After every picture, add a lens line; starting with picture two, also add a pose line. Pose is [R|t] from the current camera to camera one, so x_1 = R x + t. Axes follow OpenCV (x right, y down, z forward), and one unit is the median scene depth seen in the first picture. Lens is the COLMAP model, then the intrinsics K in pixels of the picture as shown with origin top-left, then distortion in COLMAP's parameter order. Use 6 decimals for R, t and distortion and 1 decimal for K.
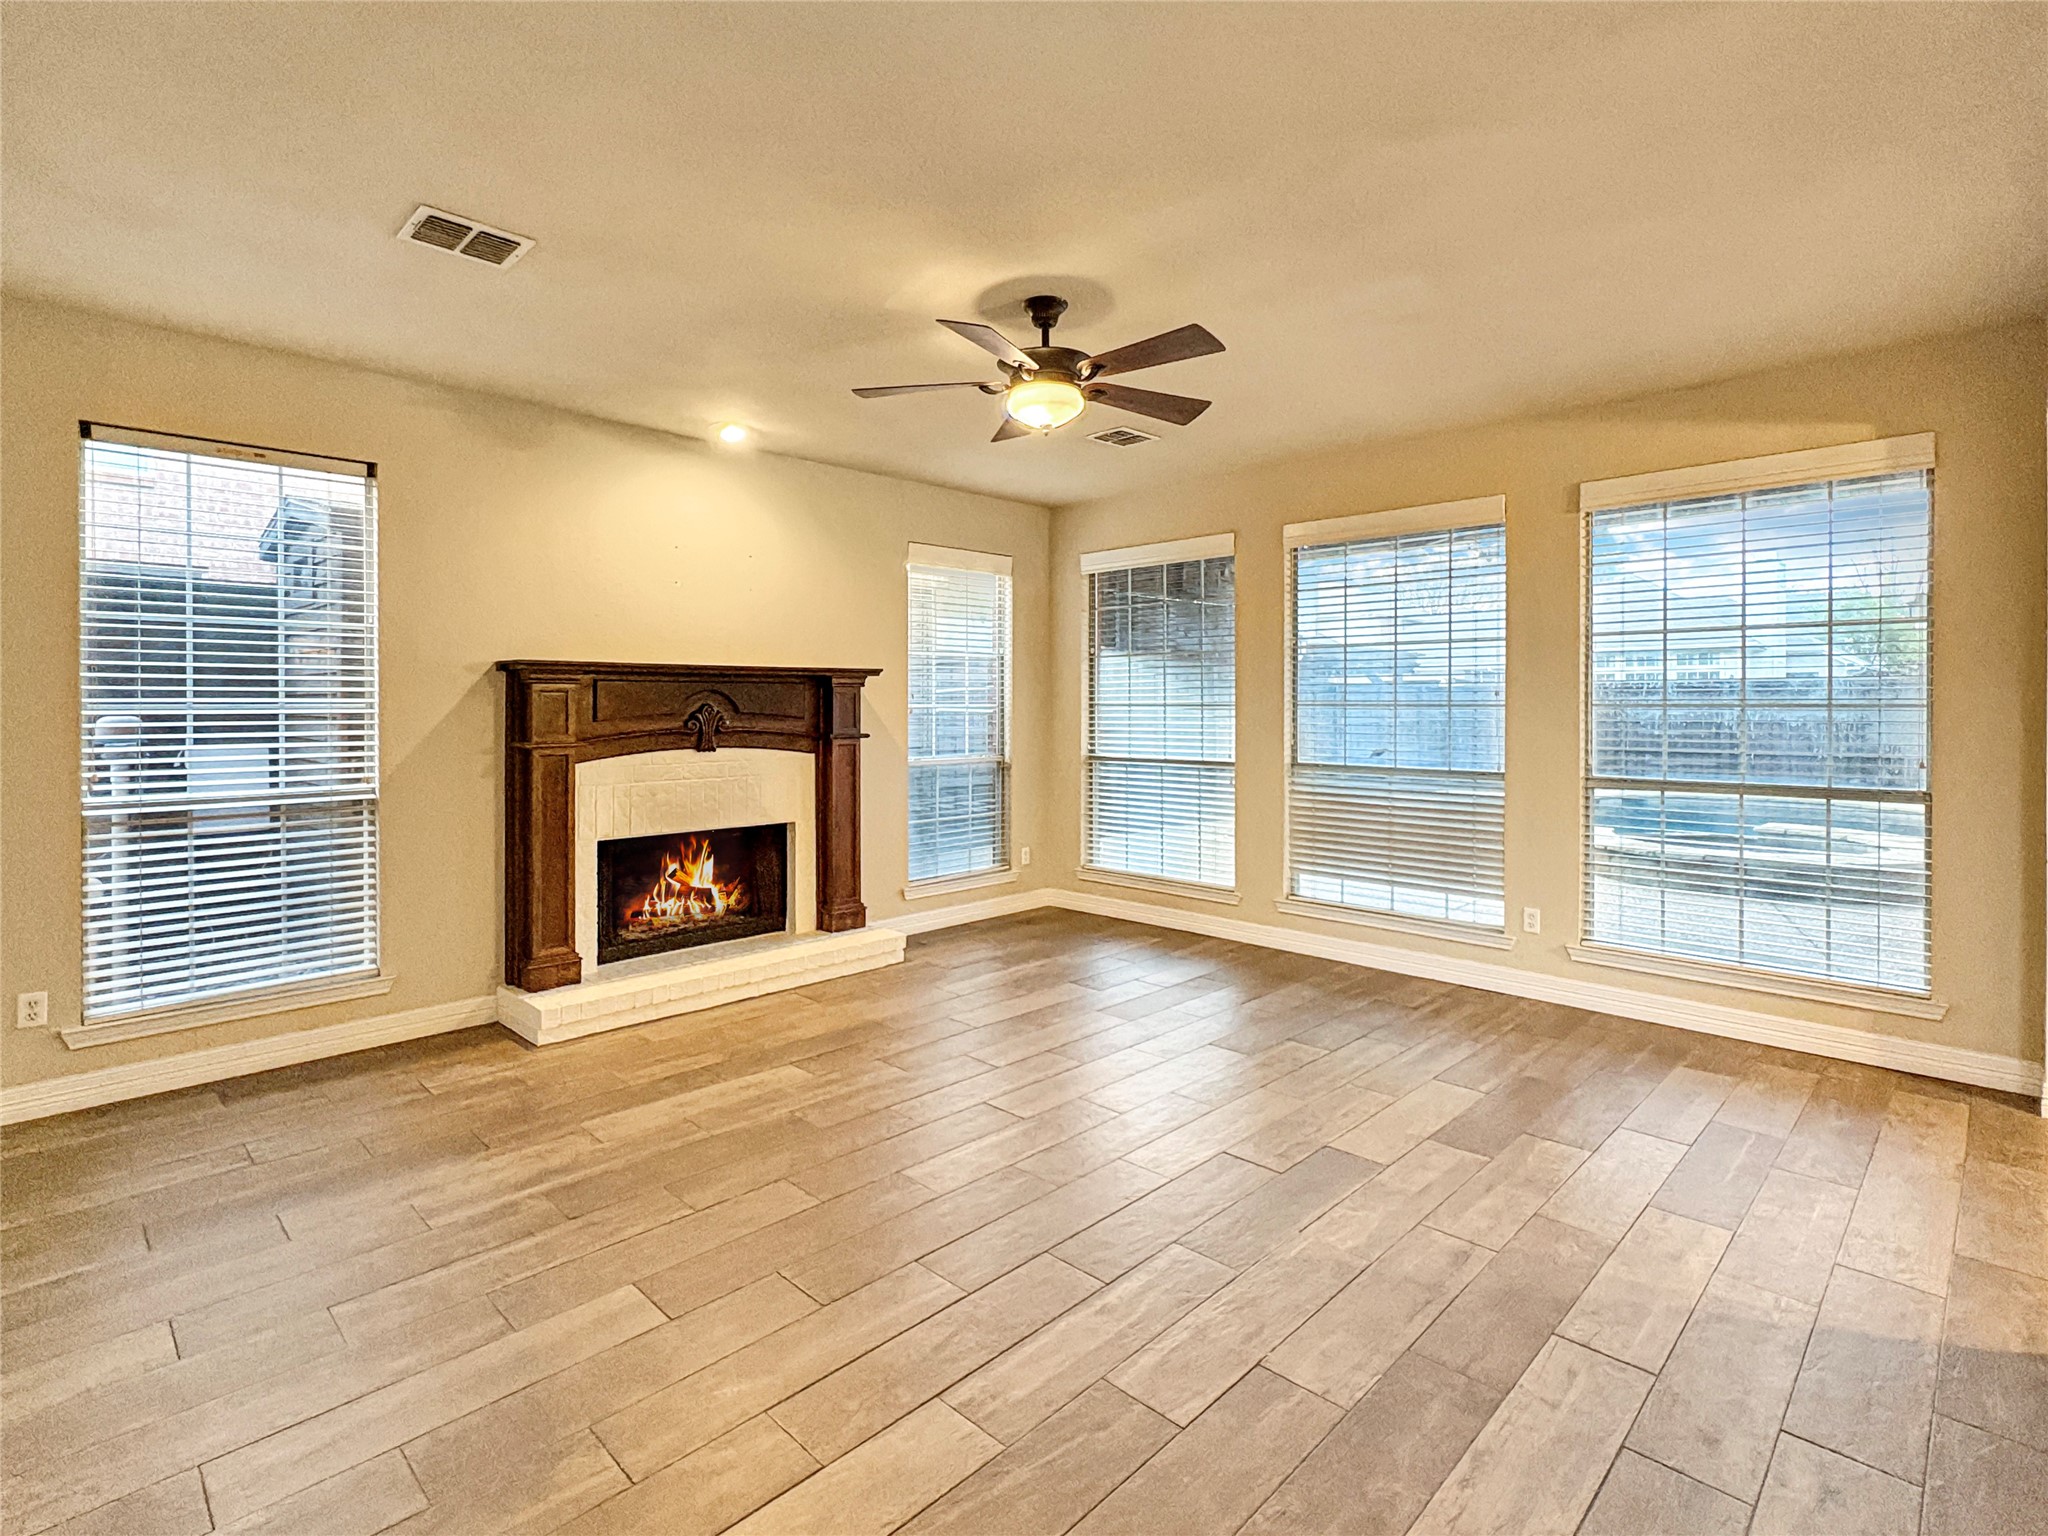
lens RADIAL K [[1000.3, 0, 1027.2], [0, 1000.3, 635.0], [0, 0, 1]] dist [-0.005238, -0.001616]
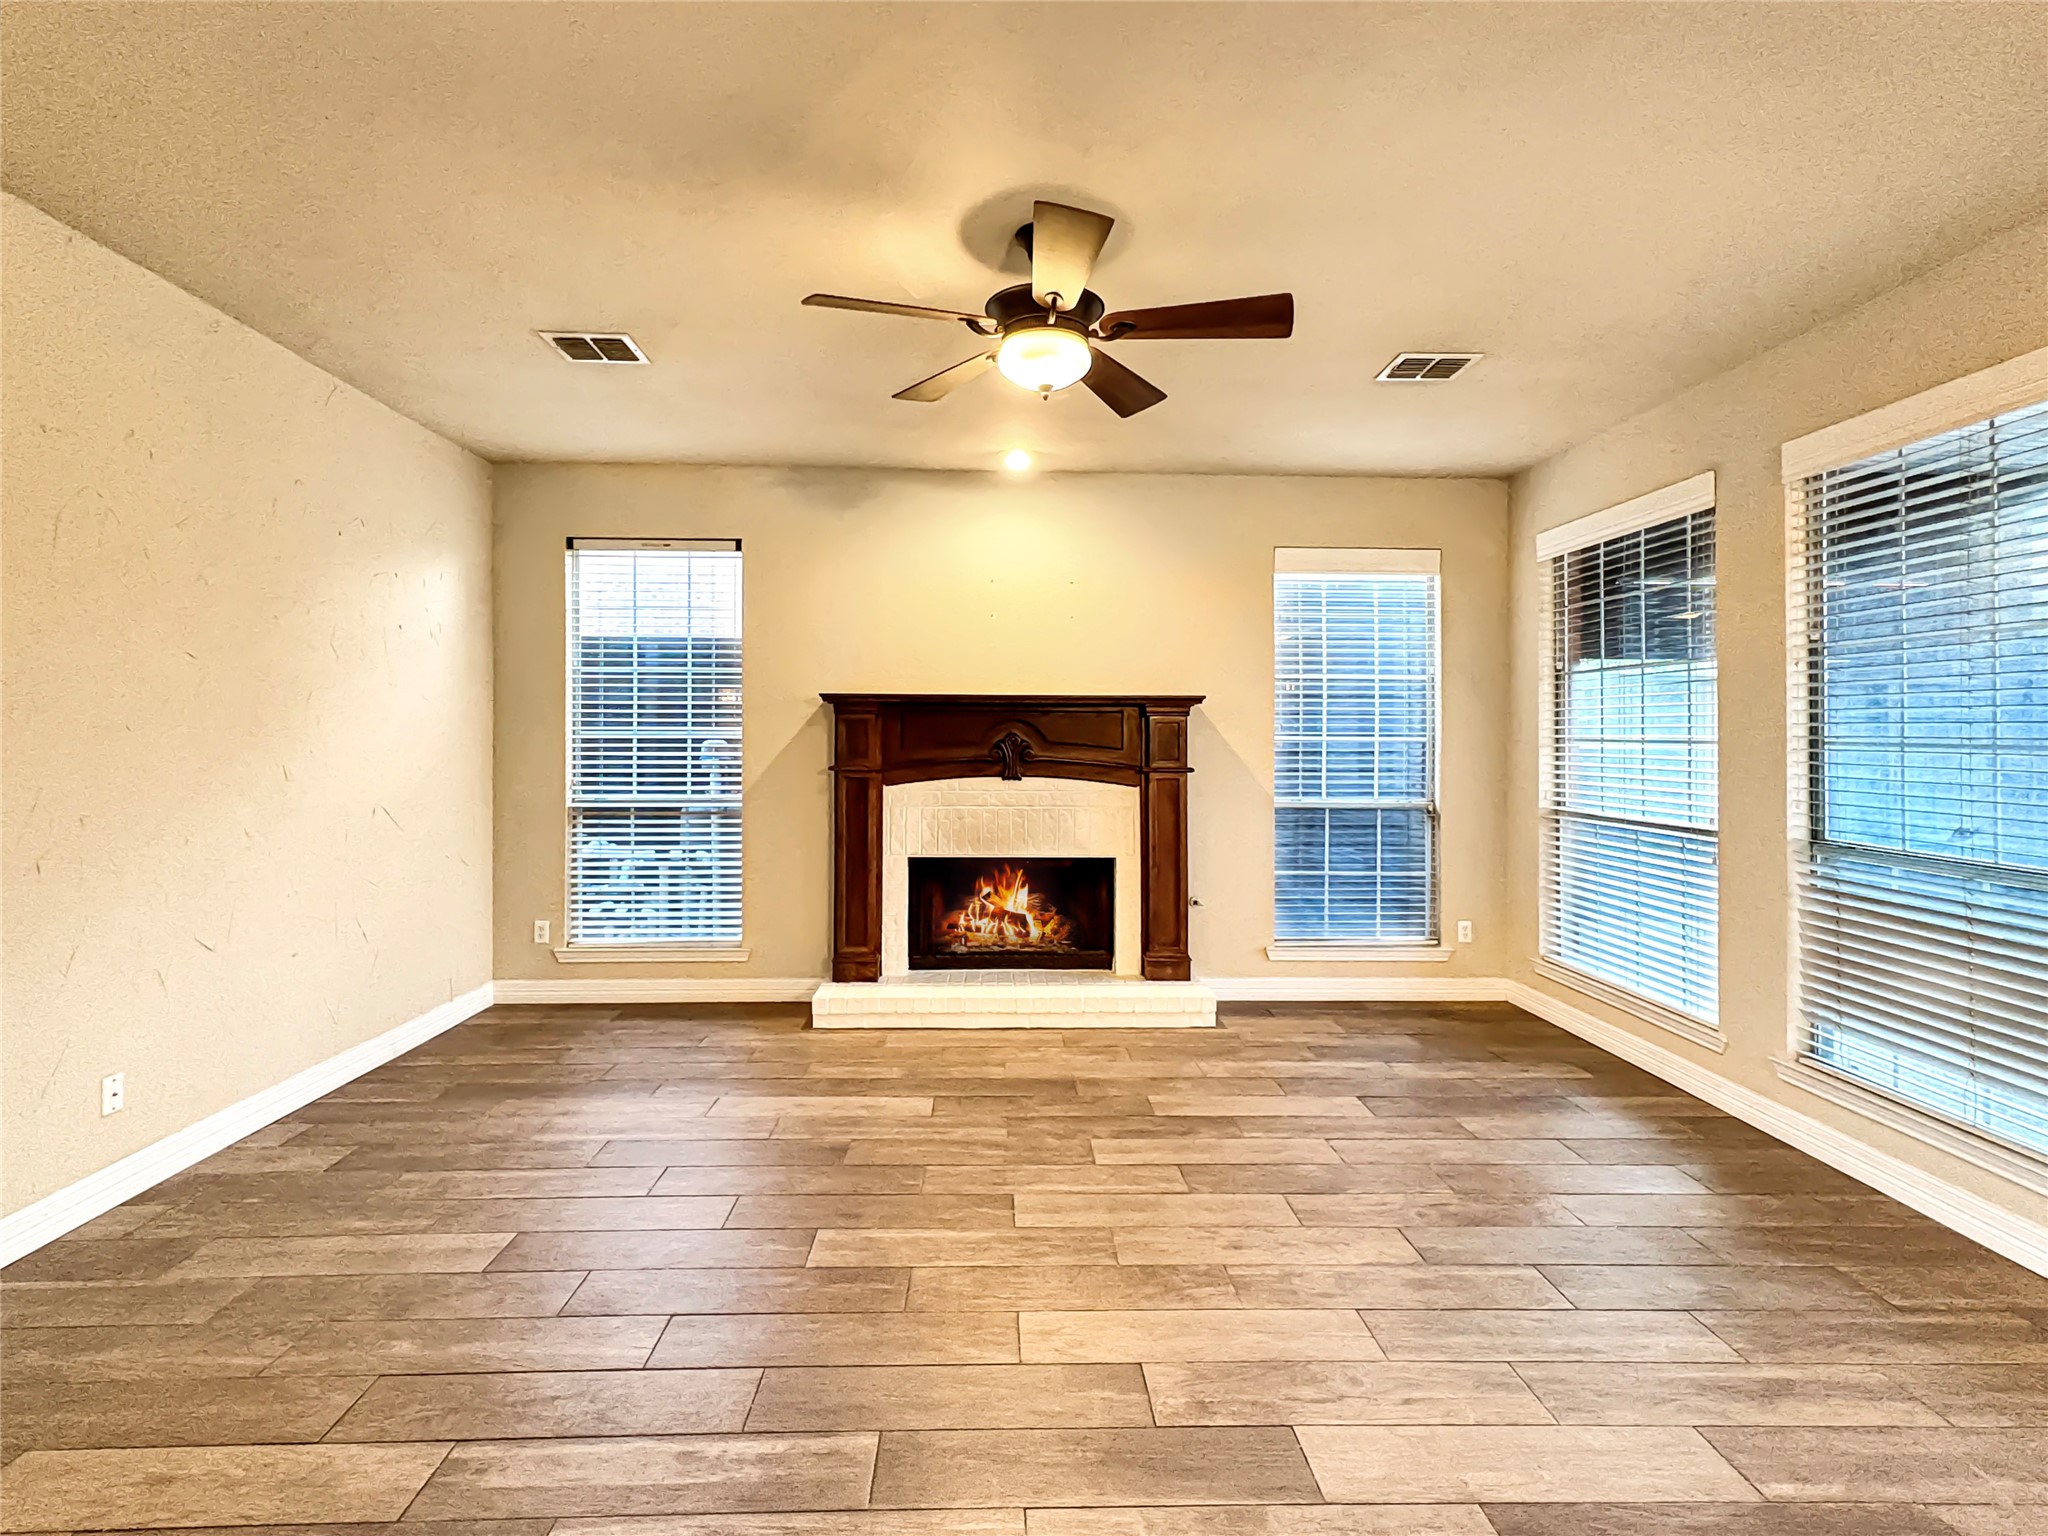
lens RADIAL K [[1001.7, 0, 1029.0], [0, 1001.7, 711.4], [0, 0, 1]] dist [0.006069, -0.000930]
pose [[0.725203, -0.006680, -0.688503, 0.401050], [0.039863, 0.998683, 0.032298, 0.014470], [0.687380, -0.050868, 0.724514, 0.281108]]
